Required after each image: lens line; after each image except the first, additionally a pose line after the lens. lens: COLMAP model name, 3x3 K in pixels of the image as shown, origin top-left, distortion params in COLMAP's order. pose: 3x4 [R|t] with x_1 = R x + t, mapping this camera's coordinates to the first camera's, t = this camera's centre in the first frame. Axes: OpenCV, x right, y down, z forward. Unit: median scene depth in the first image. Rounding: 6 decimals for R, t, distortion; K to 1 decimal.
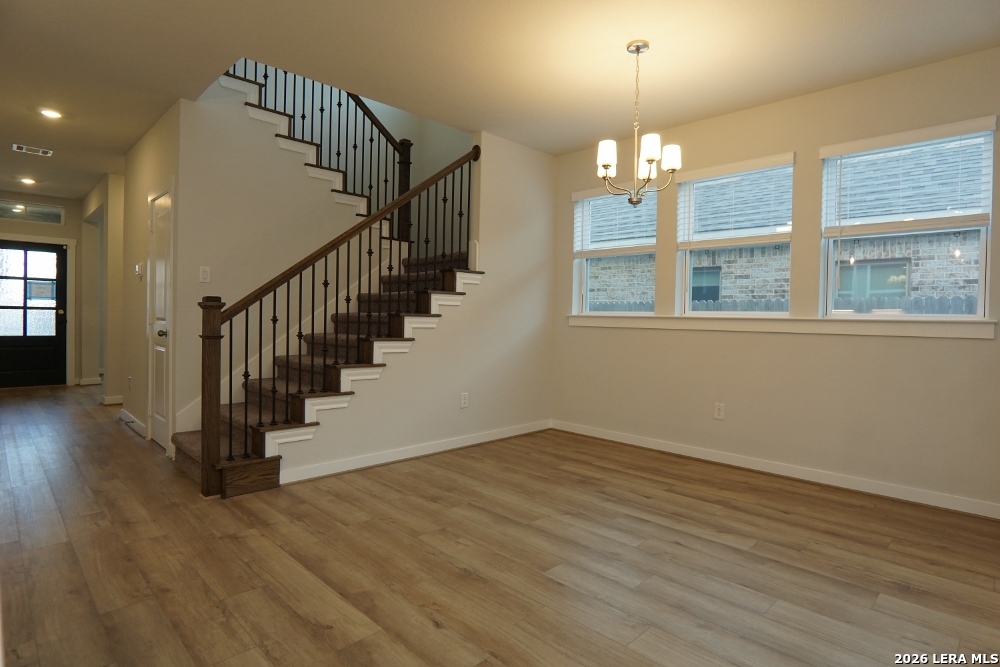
lens RADIAL K [[532.1, 0, 503.2], [0, 532.1, 327.8], [0, 0, 1]] dist [-0.036009, 0.010604]
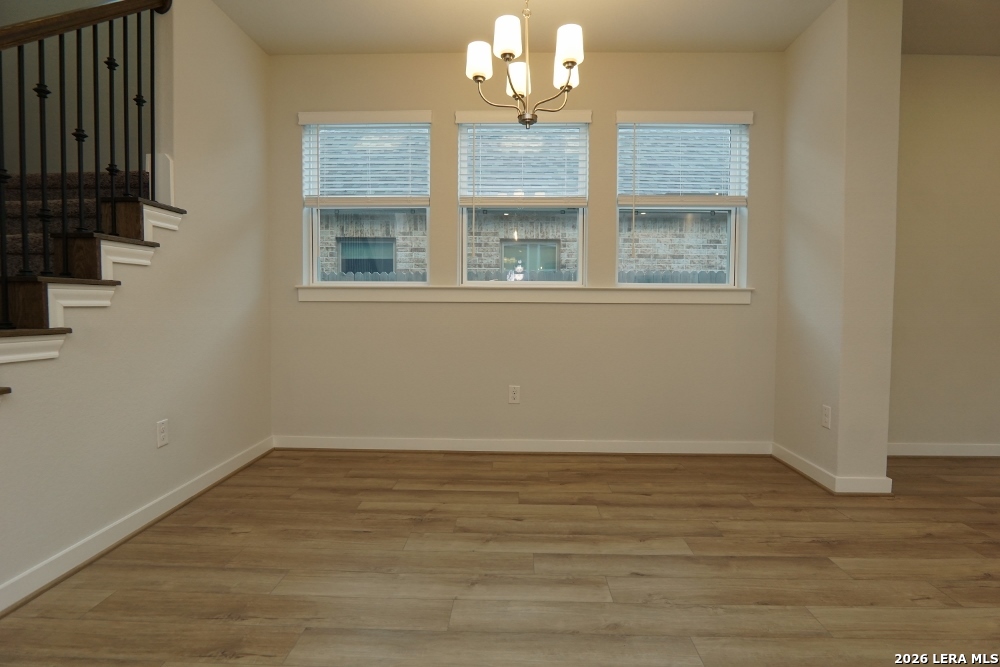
lens RADIAL K [[532.1, 0, 503.2], [0, 532.1, 327.8], [0, 0, 1]] dist [-0.036009, 0.010604]
pose [[0.725885, -0.048145, 0.686130, -0.247714], [0.021532, 0.998649, 0.047295, 0.005947], [-0.687479, -0.019557, 0.725940, 0.447008]]
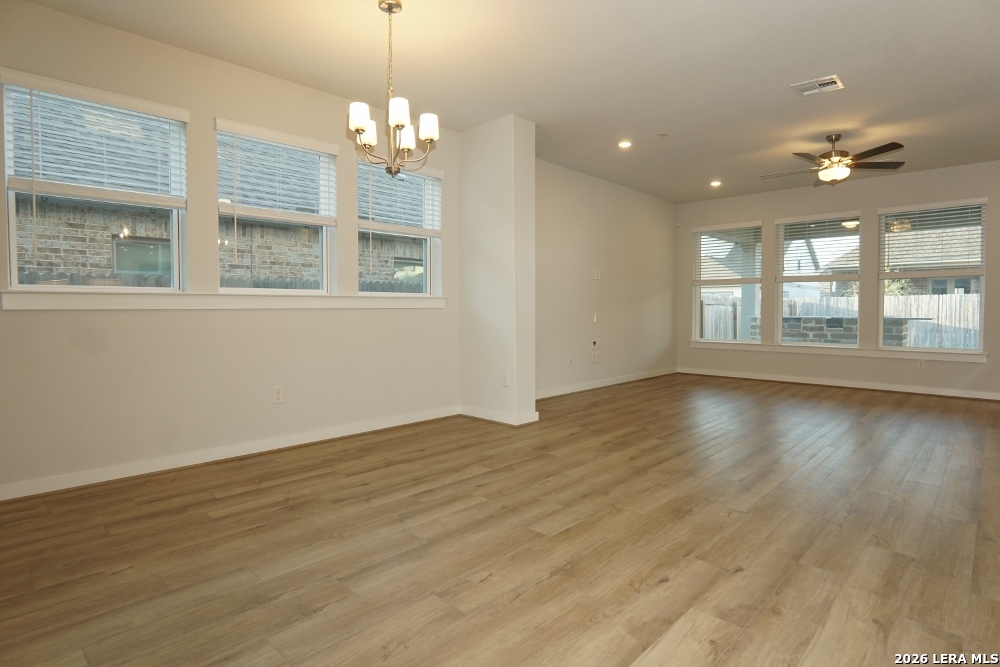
lens RADIAL K [[532.1, 0, 503.2], [0, 532.1, 327.8], [0, 0, 1]] dist [-0.036009, 0.010604]
pose [[-0.025042, -0.057687, 0.998021, -0.639929], [0.020525, 0.998094, 0.058206, -0.009033], [-0.999476, 0.021942, -0.023810, 0.743885]]
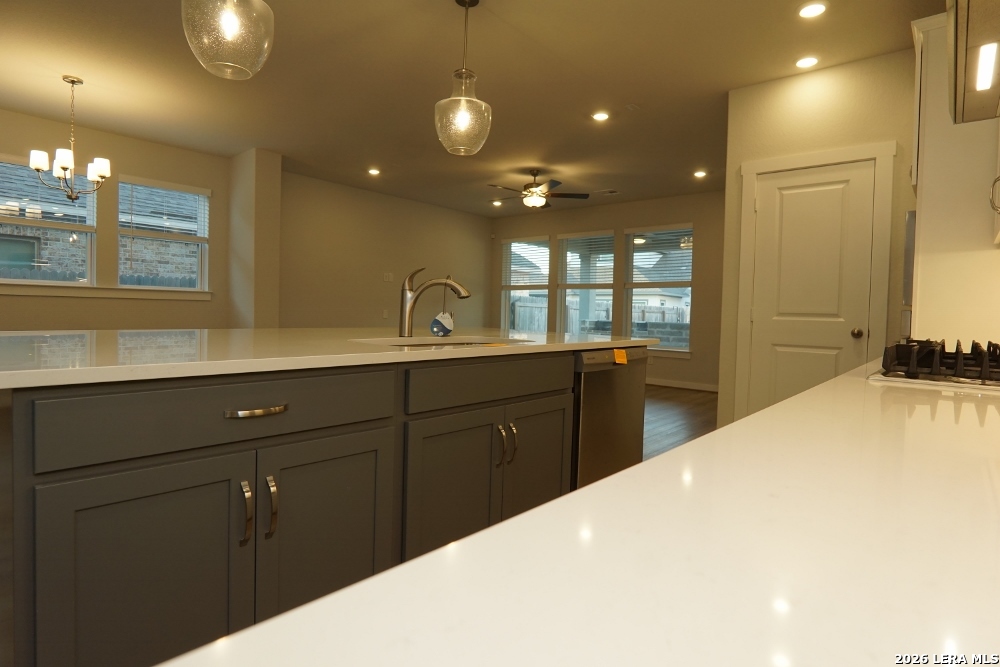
lens RADIAL K [[532.1, 0, 503.2], [0, 532.1, 327.8], [0, 0, 1]] dist [-0.036009, 0.010604]
pose [[-0.076102, -0.052657, 0.995709, -1.034793], [-0.007617, 0.998606, 0.052228, 0.010309], [-0.997071, -0.003609, -0.076397, 0.016790]]
